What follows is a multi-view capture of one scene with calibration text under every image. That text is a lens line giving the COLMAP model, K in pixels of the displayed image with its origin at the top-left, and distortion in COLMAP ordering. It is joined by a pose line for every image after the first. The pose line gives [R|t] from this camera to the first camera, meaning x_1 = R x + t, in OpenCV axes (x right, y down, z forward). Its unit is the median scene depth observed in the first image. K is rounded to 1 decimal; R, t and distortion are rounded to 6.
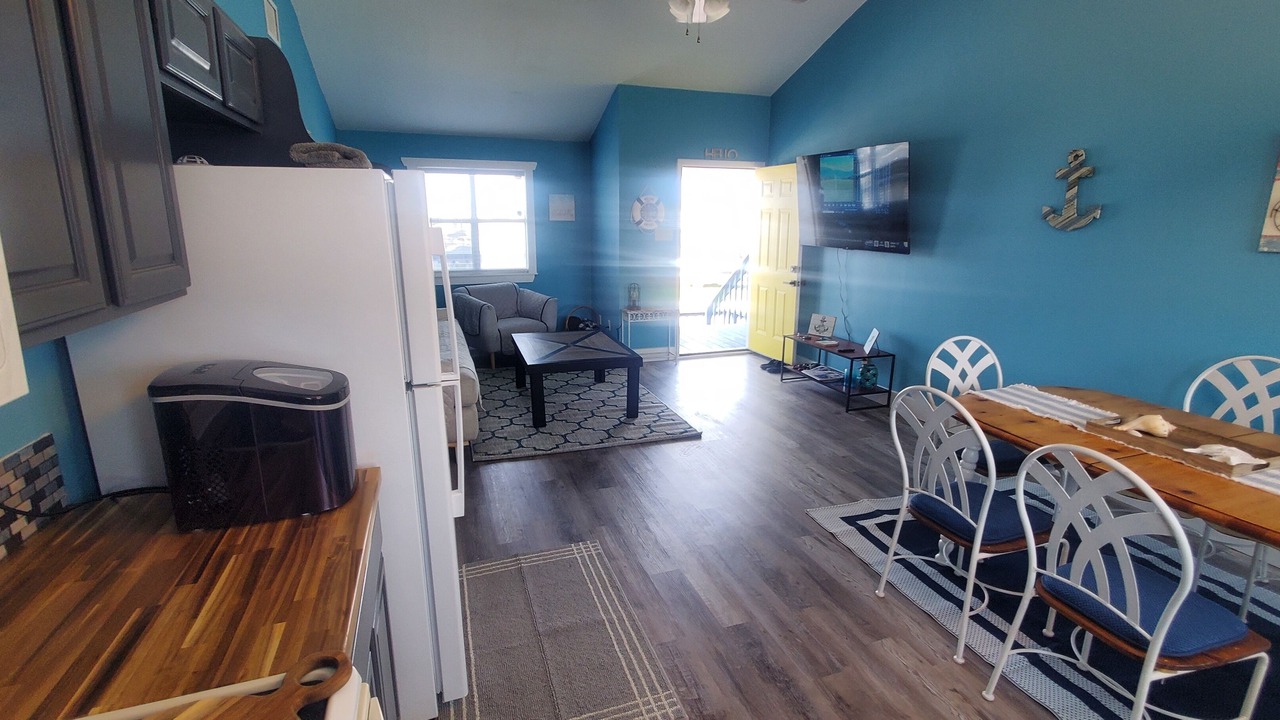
lens RADIAL K [[606.9, 0, 646.7], [0, 606.9, 356.6], [0, 0, 1]] dist [0.006518, 0.000500]
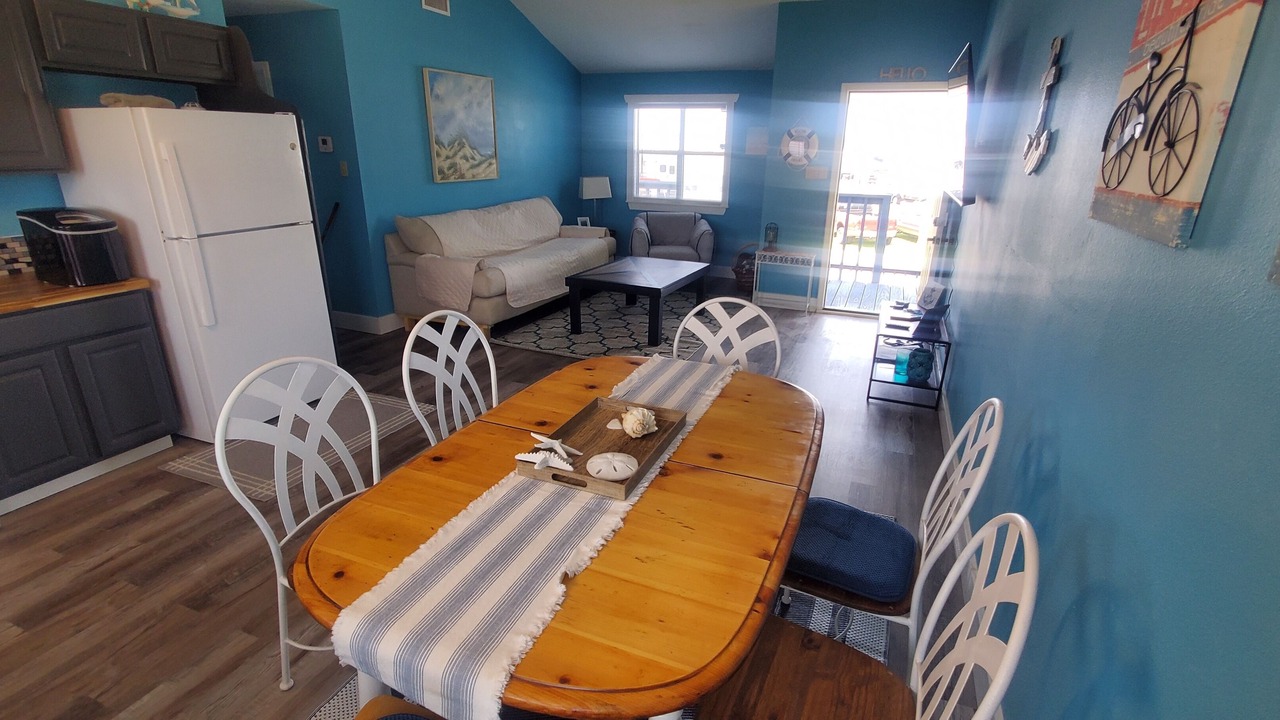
lens RADIAL K [[606.9, 0, 645.0], [0, 606.9, 356.1], [0, 0, 1]] dist [0.006518, 0.000500]
pose [[0.745295, 0.228238, -0.626452, 0.465583], [-0.168449, 0.973559, 0.154296, -0.030892], [0.645105, -0.009471, 0.764035, 0.143265]]
